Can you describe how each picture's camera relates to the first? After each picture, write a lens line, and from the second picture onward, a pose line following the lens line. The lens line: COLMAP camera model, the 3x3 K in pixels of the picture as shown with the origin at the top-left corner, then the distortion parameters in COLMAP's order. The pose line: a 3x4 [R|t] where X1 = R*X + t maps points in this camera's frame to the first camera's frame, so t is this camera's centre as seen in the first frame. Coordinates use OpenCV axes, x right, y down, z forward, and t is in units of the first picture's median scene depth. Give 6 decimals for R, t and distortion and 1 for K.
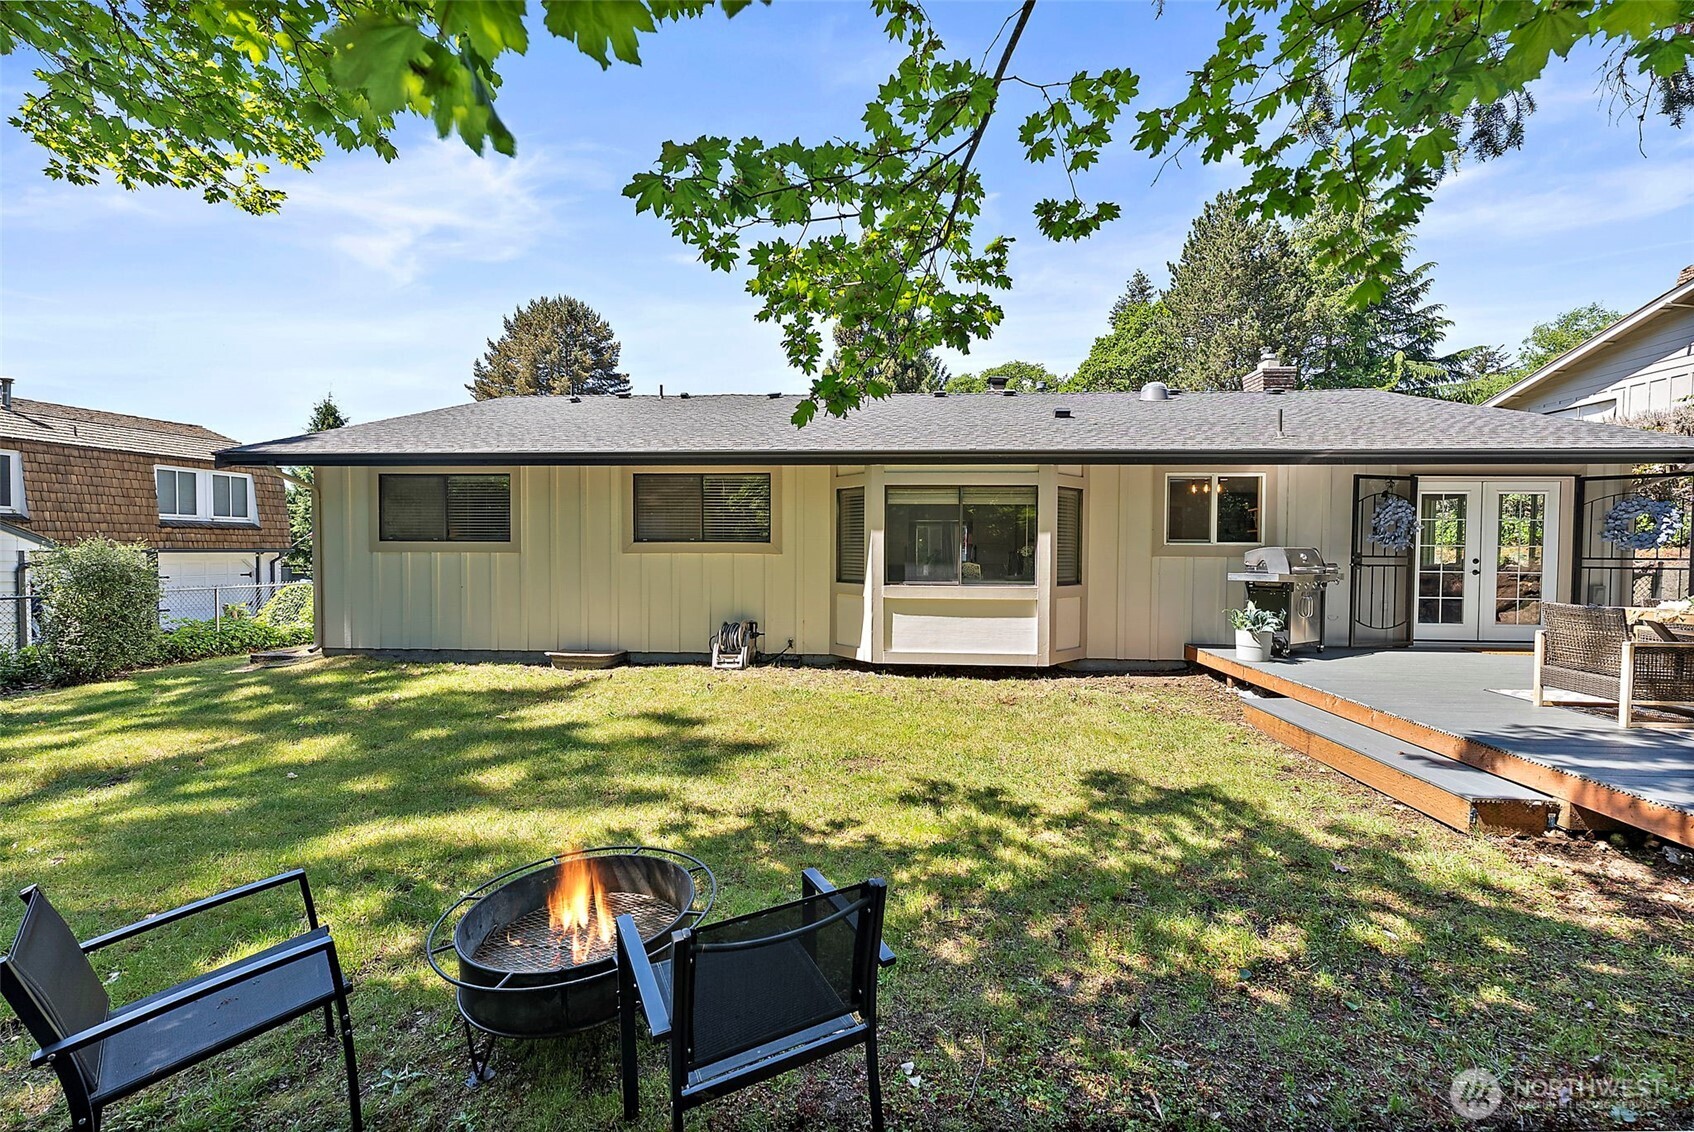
lens RADIAL K [[703.6, 0, 850.4], [0, 703.6, 570.5], [0, 0, 1]] dist [-0.010264, 0.000235]
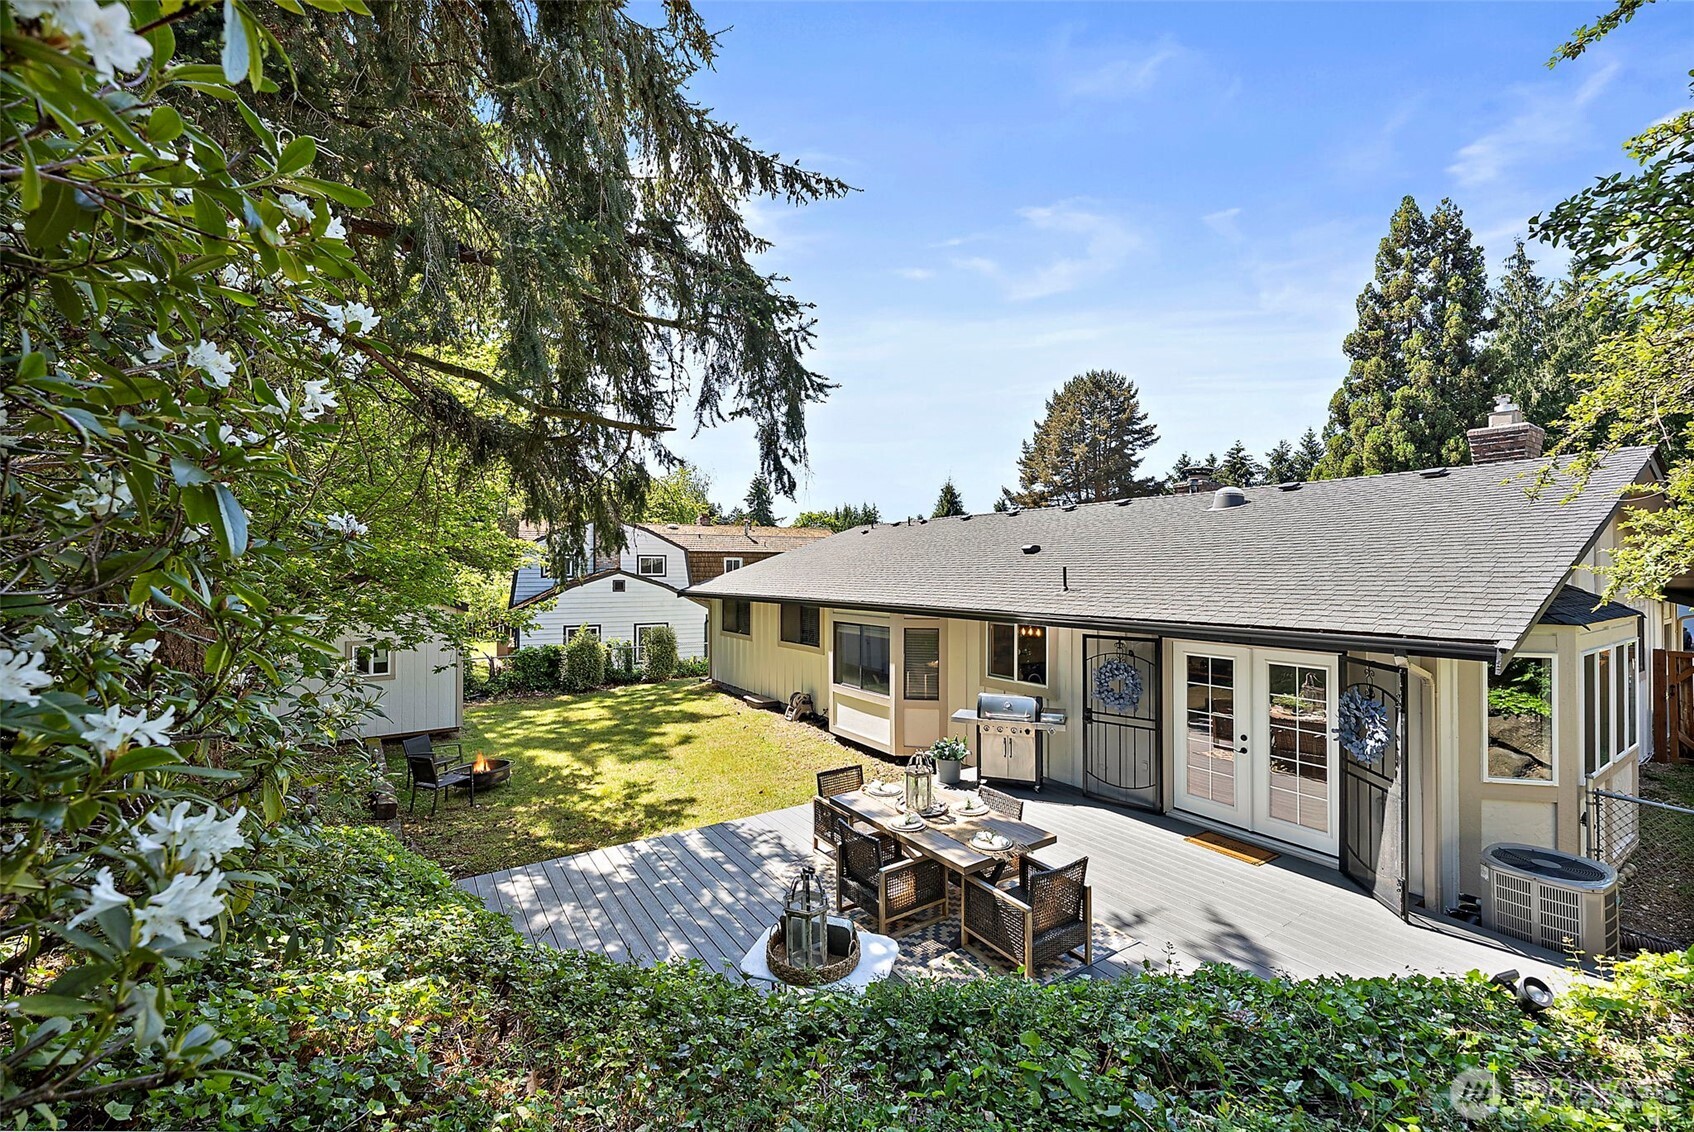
lens RADIAL K [[703.6, 0, 850.5], [0, 703.6, 567.8], [0, 0, 1]] dist [-0.010264, 0.000235]
pose [[0.592919, -0.010757, -0.805190, 1.738010], [-0.011983, 0.999682, -0.022180, -0.266087], [0.805173, 0.022800, 0.592602, 0.101380]]
